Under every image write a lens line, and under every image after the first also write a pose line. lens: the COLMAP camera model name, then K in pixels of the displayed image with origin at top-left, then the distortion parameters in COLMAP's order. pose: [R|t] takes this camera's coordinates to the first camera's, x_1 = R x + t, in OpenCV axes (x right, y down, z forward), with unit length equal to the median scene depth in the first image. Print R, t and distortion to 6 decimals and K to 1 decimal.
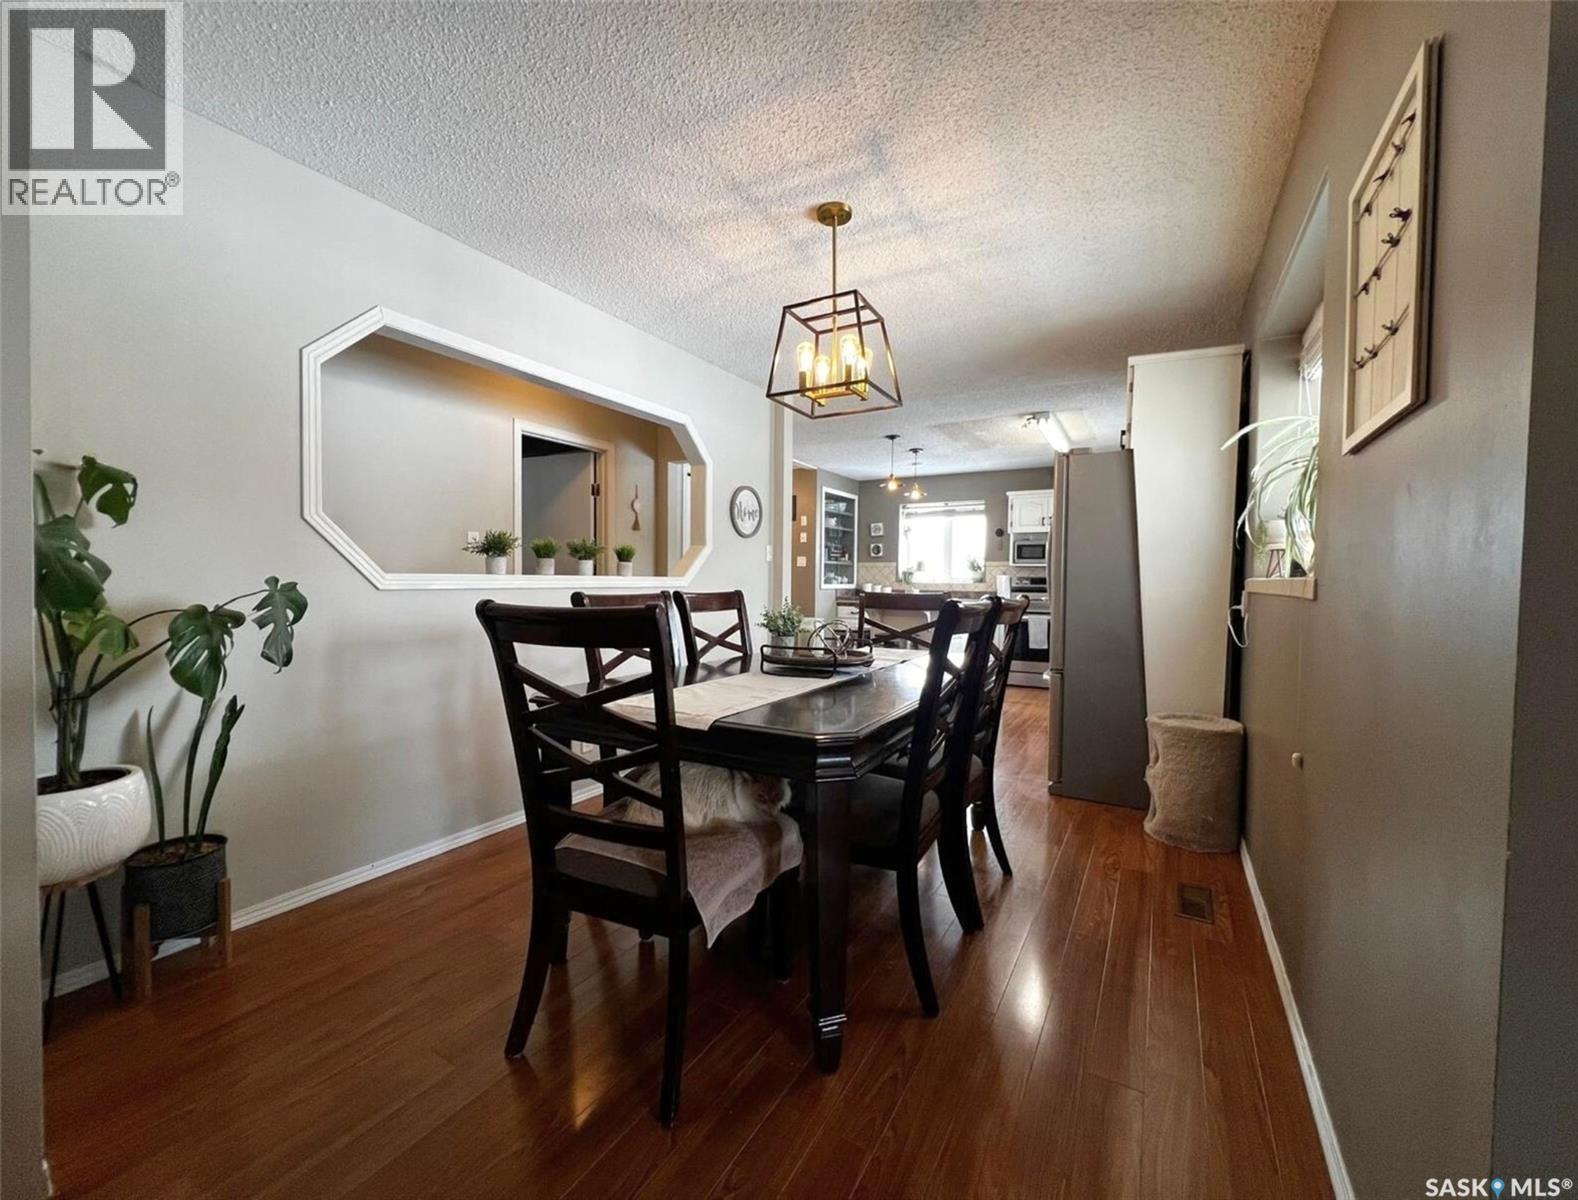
lens RADIAL K [[648.1, 0, 791.0], [0, 648.1, 597.6], [0, 0, 1]] dist [0.008912, -0.000049]
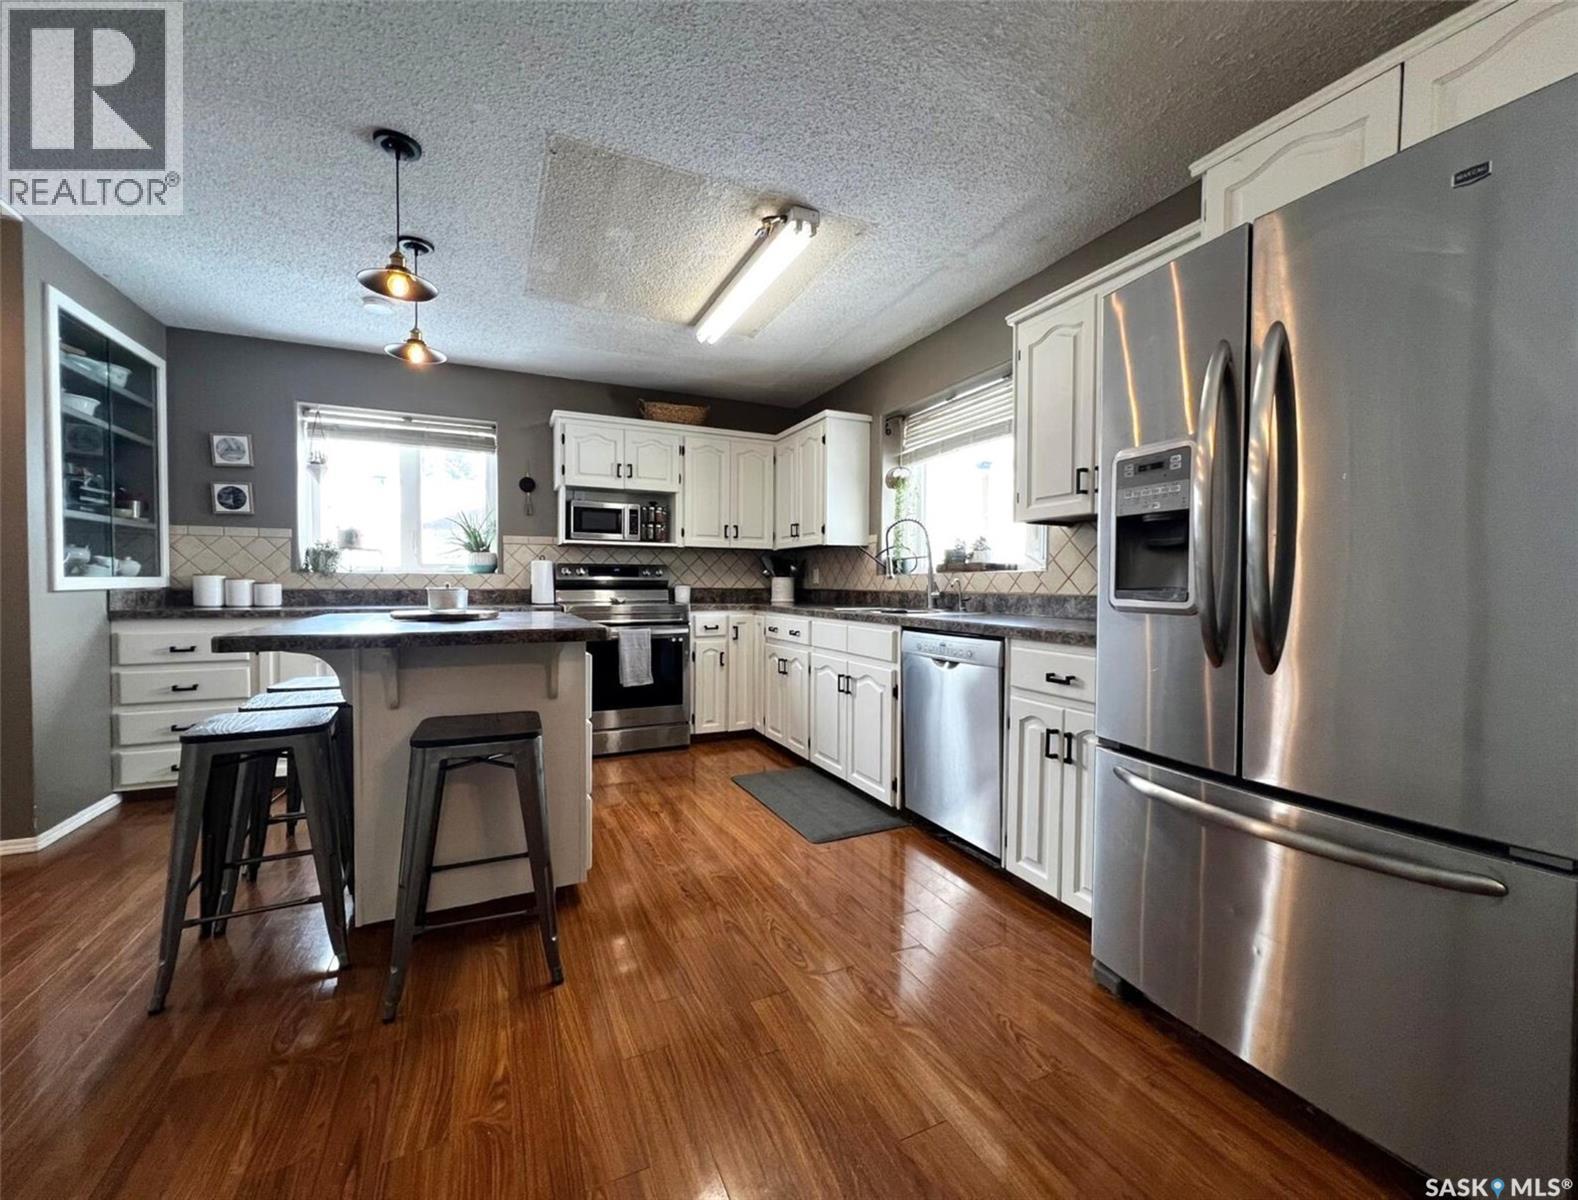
lens RADIAL K [[648.1, 0, 792.3], [0, 648.1, 597.4], [0, 0, 1]] dist [0.008912, -0.000049]
pose [[0.558897, -0.030875, 0.828662, -0.022167], [0.026090, 0.999467, 0.019643, -0.006043], [-0.828827, 0.010641, 0.559404, 0.453557]]
